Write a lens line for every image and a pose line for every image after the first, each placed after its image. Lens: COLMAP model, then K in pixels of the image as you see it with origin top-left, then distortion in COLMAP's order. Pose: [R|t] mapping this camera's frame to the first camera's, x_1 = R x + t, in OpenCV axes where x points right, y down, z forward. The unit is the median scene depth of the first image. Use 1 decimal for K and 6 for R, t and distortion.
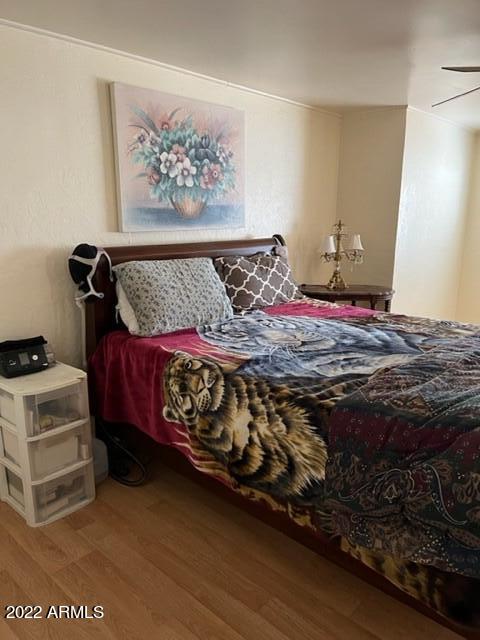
lens RADIAL K [[476.3, 0, 240.0], [0, 476.3, 320.0], [0, 0, 1]] dist [0.064989, -0.091753]
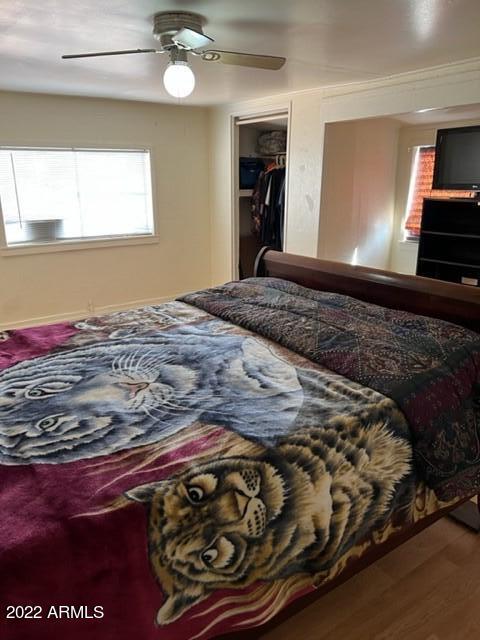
lens RADIAL K [[476.3, 0, 240.0], [0, 476.3, 320.0], [0, 0, 1]] dist [0.064989, -0.091753]
pose [[0.212839, -0.291019, 0.932742, -0.570730], [0.233891, 0.942036, 0.240549, -0.218684], [-0.948680, 0.166961, 0.268569, 0.803921]]
